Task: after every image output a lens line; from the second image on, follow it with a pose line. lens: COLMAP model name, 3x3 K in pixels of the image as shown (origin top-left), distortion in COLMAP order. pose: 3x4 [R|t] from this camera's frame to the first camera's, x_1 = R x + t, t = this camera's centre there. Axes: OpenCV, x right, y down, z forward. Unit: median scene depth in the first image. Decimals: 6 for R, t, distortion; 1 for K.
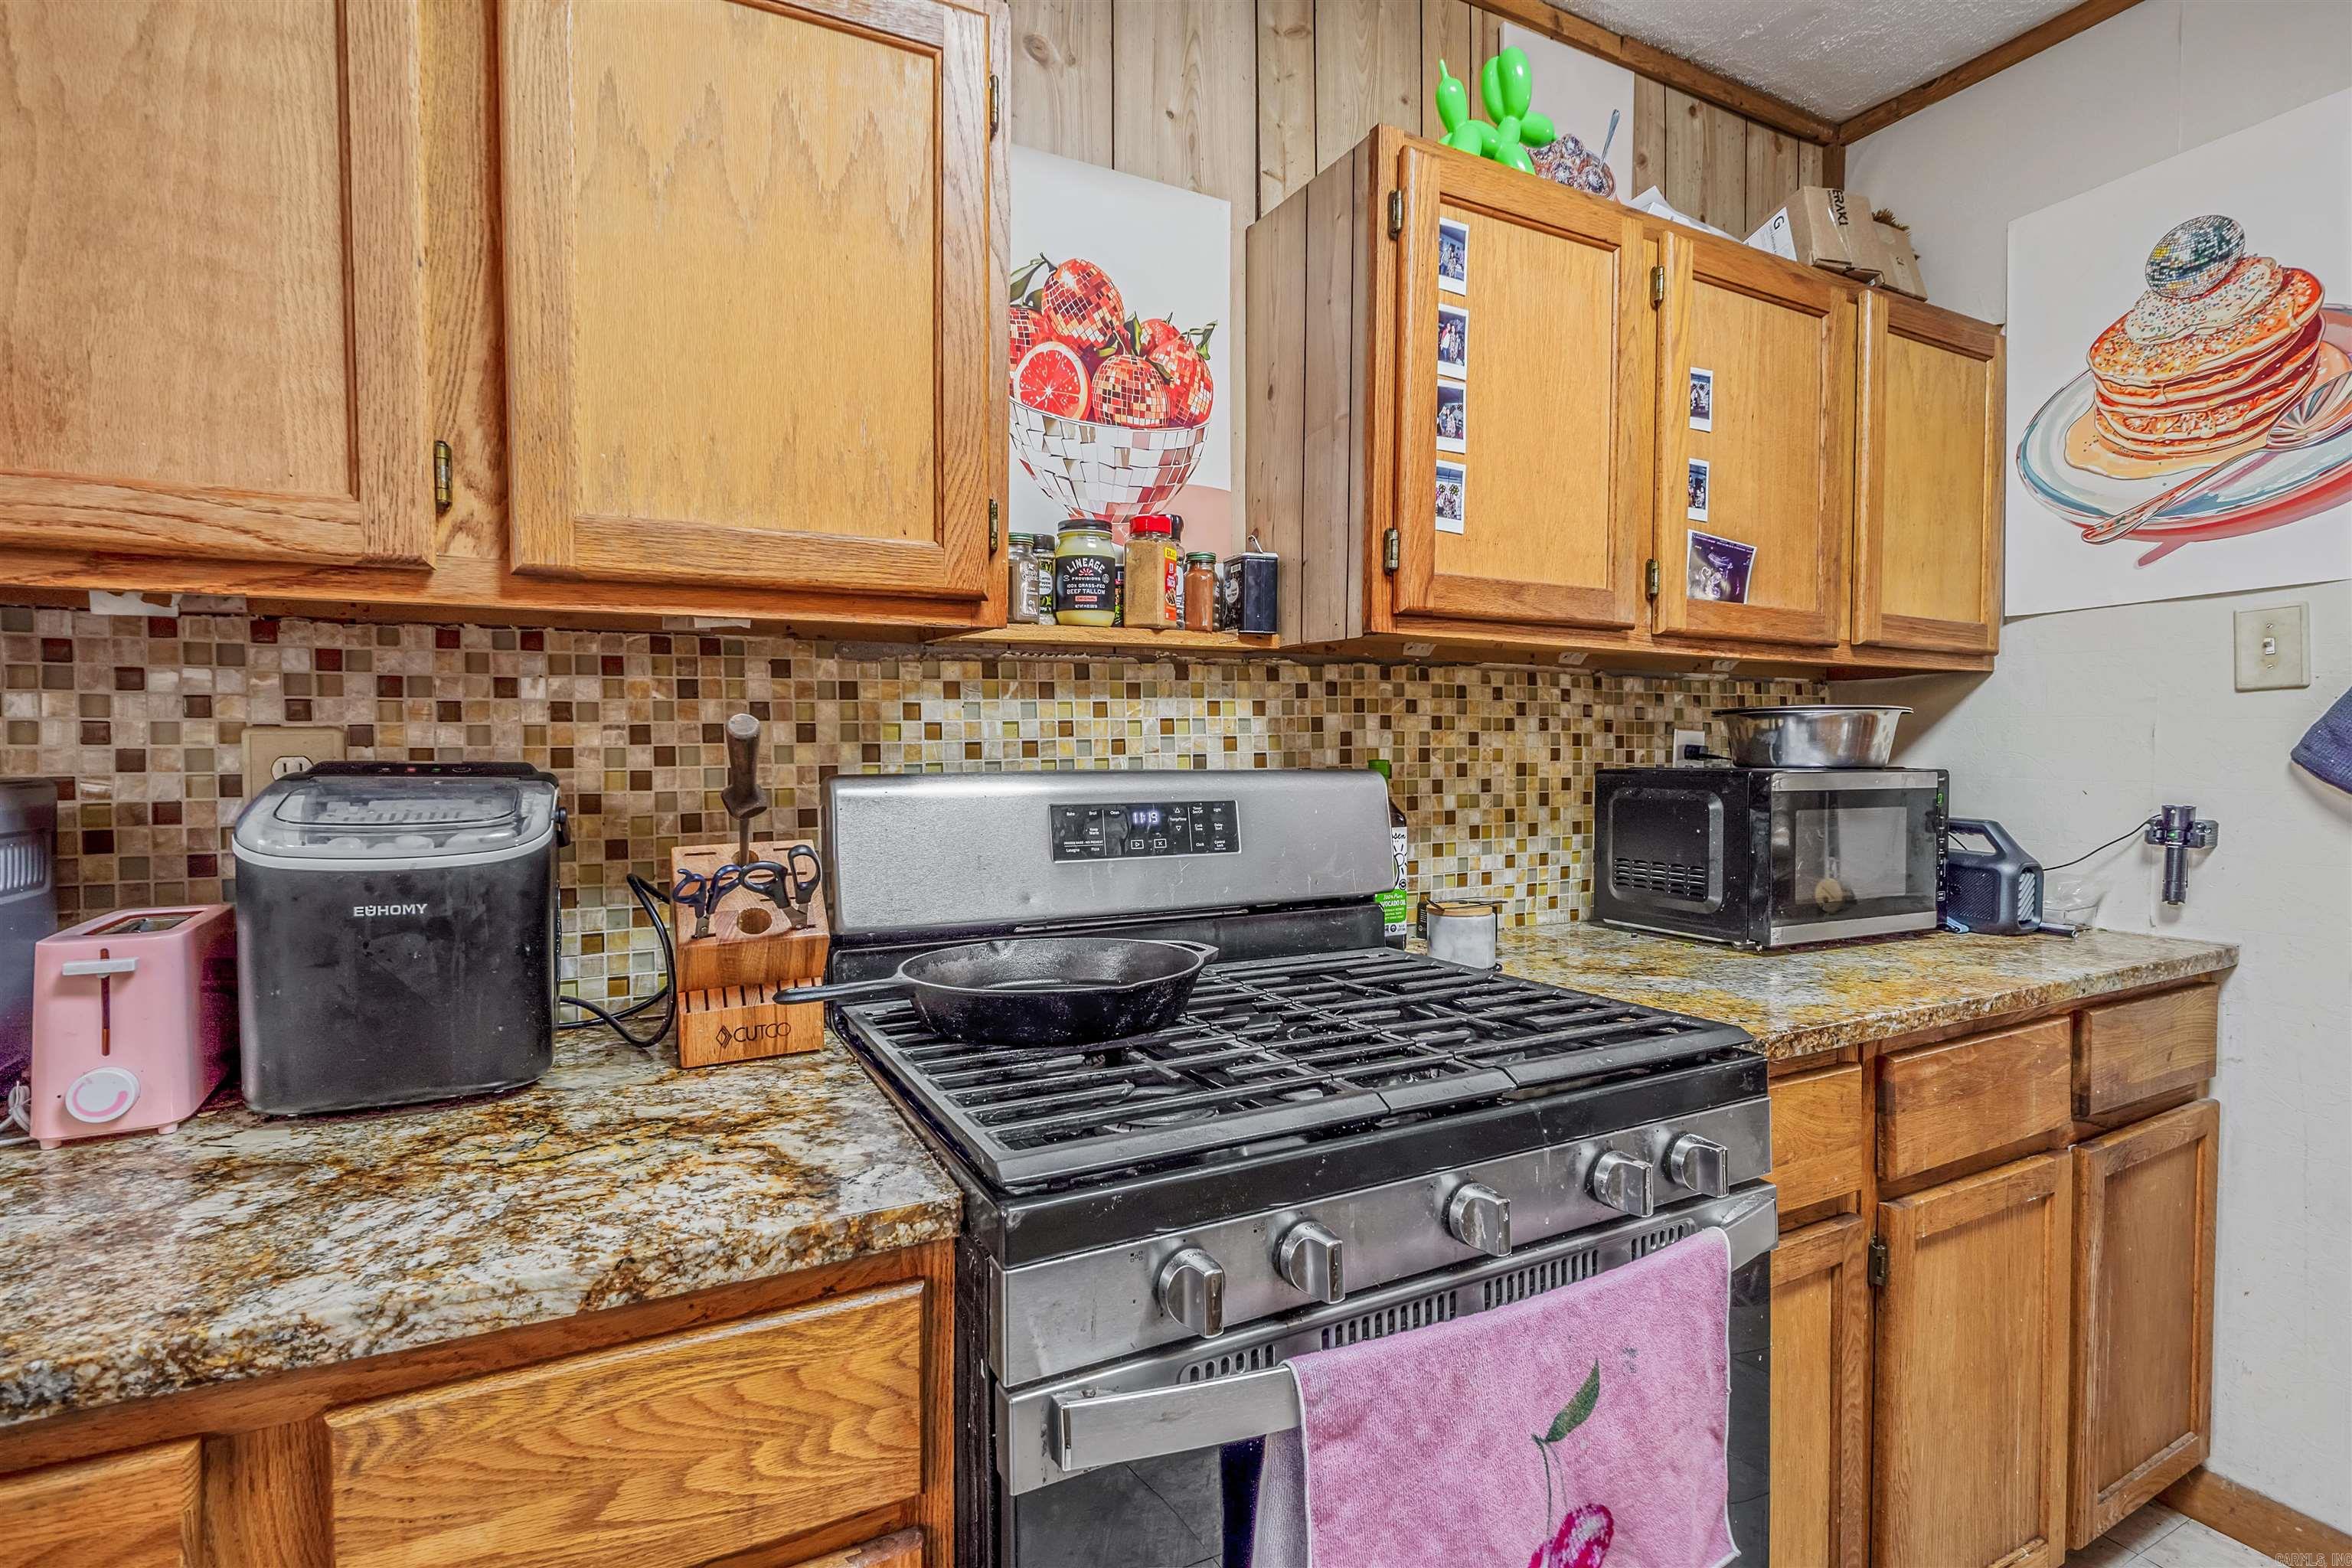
lens RADIAL K [[1073.0, 0, 1169.1], [0, 1073.0, 779.3], [0, 0, 1]] dist [-0.005021, -0.000769]
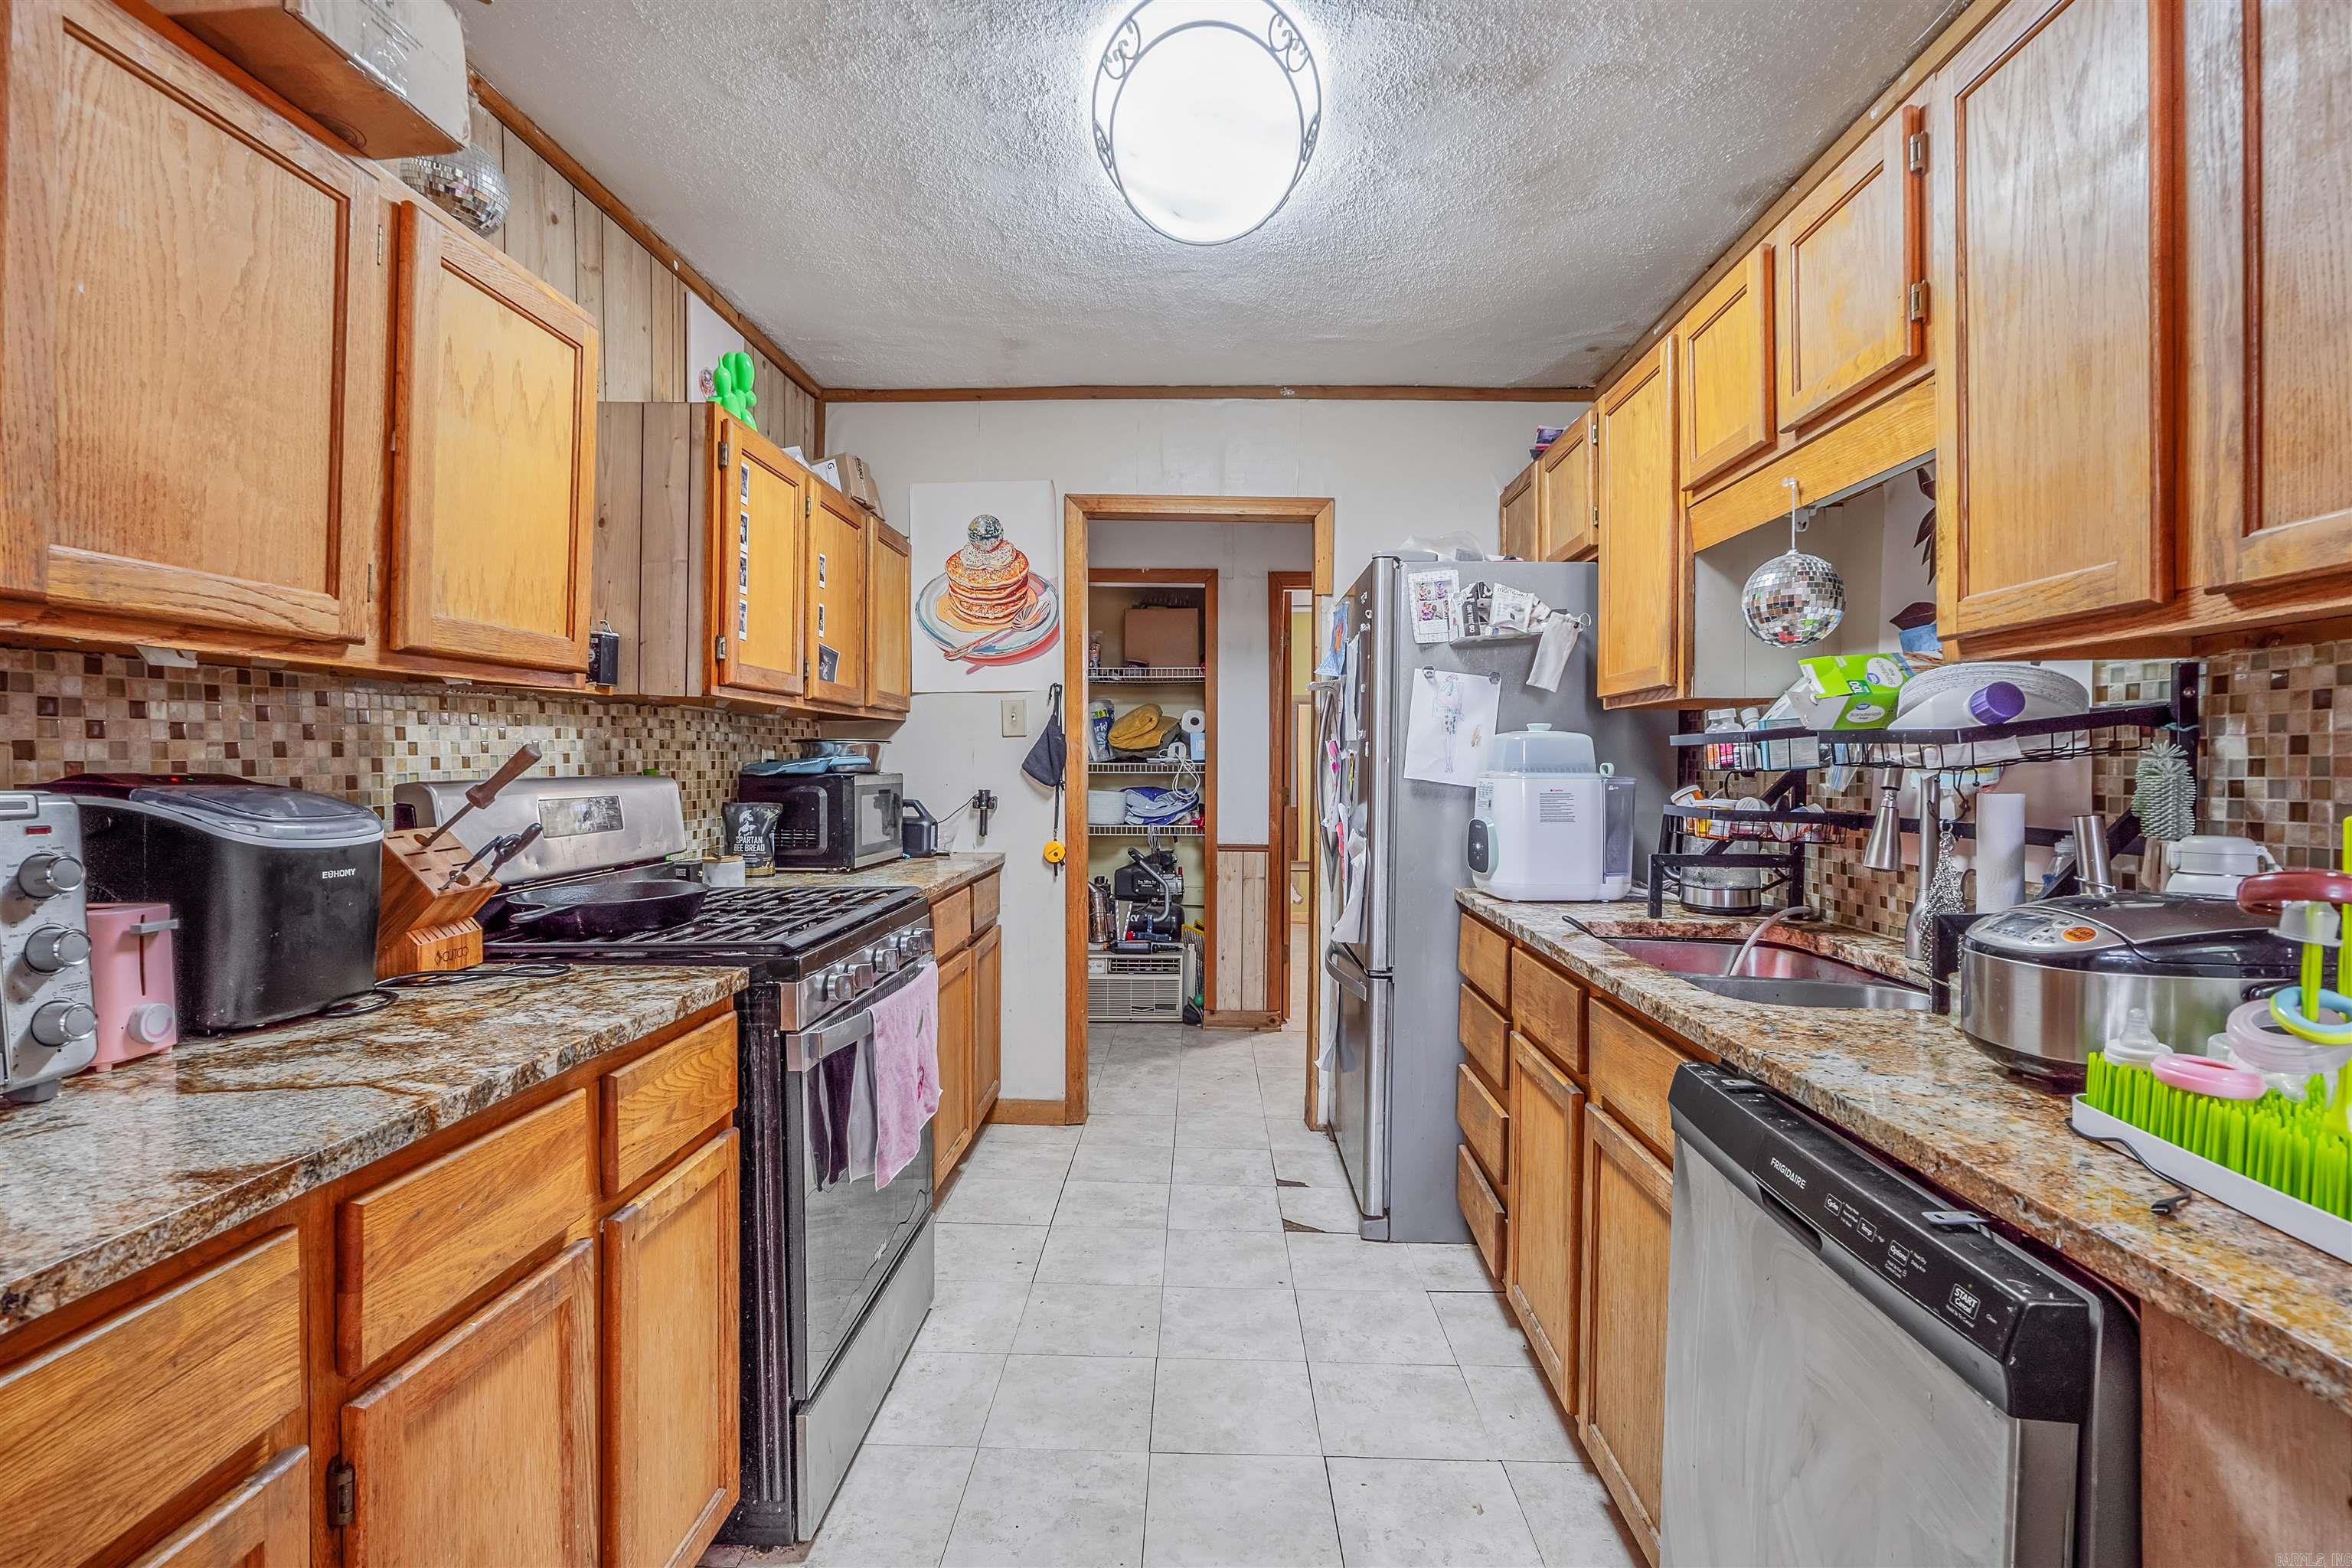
lens RADIAL K [[1106.3, 0, 1174.6], [0, 1106.3, 743.1], [0, 0, 1]] dist [-0.002308, -0.000224]
pose [[0.485734, 0.018032, 0.873921, -0.861509], [0.015692, 0.999446, -0.029343, 0.002768], [-0.873966, 0.027966, 0.485182, -0.434197]]
